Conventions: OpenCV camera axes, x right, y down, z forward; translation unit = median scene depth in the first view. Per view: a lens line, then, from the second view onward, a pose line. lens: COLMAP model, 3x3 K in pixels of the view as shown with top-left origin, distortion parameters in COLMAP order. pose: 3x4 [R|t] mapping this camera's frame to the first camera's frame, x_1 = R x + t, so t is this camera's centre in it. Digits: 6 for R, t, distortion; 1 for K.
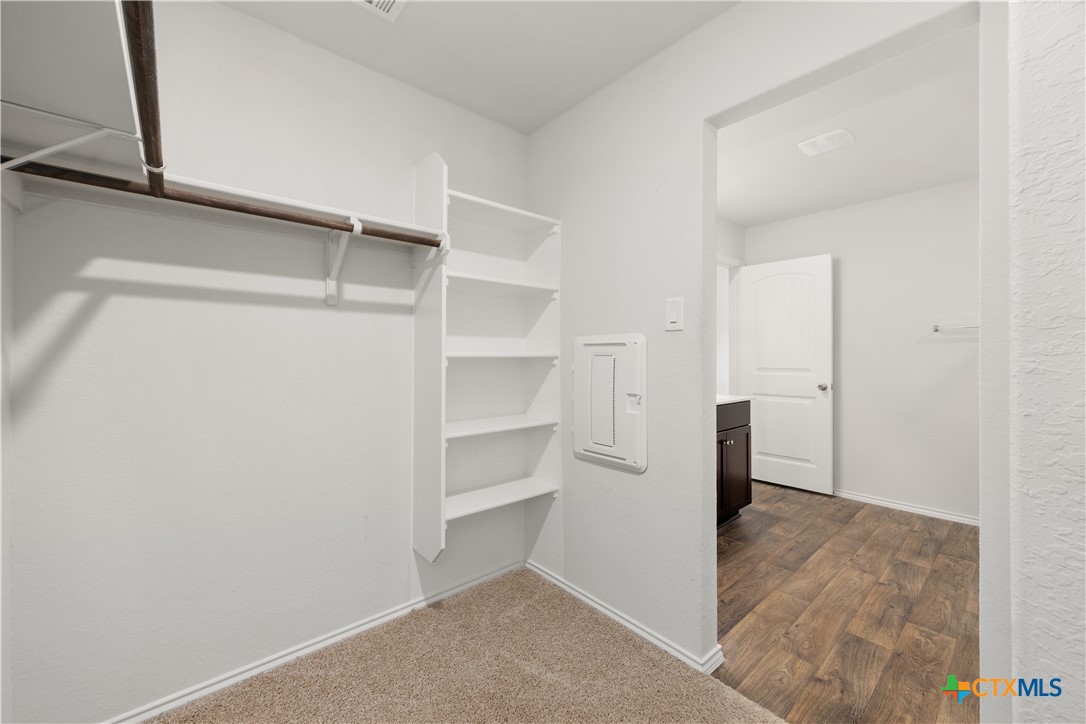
lens RADIAL K [[430.6, 0, 545.1], [0, 430.6, 347.5], [0, 0, 1]] dist [-0.001726, -0.000548]
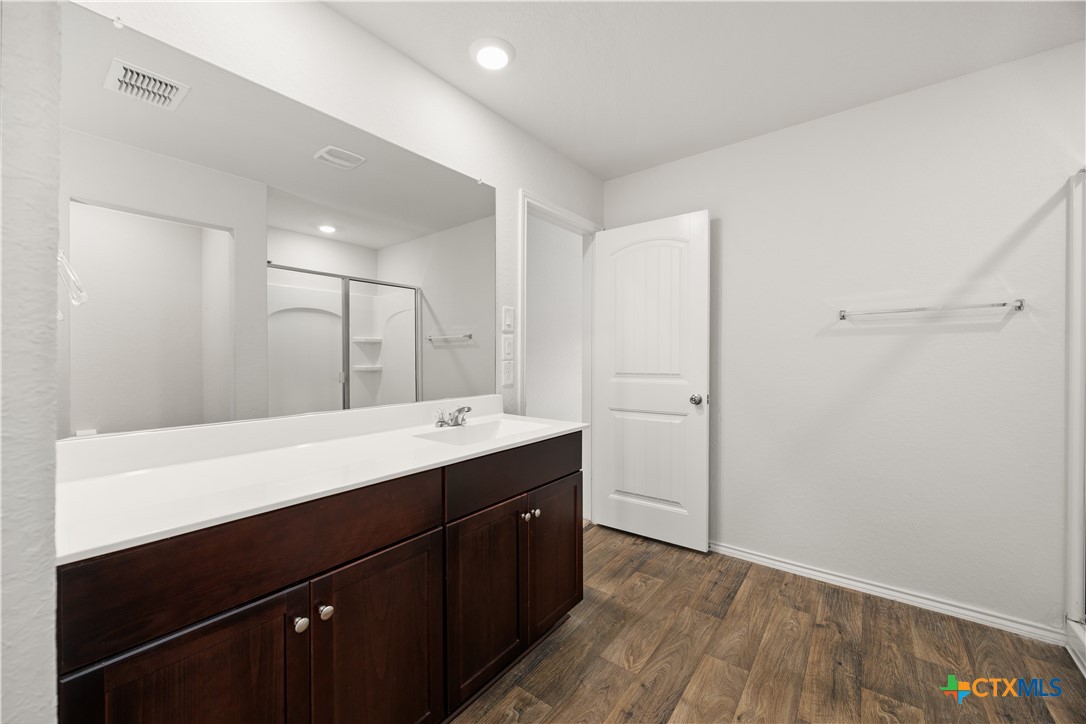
lens RADIAL K [[420.8, 0, 543.6], [0, 420.8, 358.0], [0, 0, 1]] dist [-0.002012, -0.000060]
pose [[0.981782, -0.007947, 0.189845, 0.302013], [0.003550, 0.999718, 0.023488, 0.007749], [-0.189978, -0.022386, 0.981533, 0.418085]]
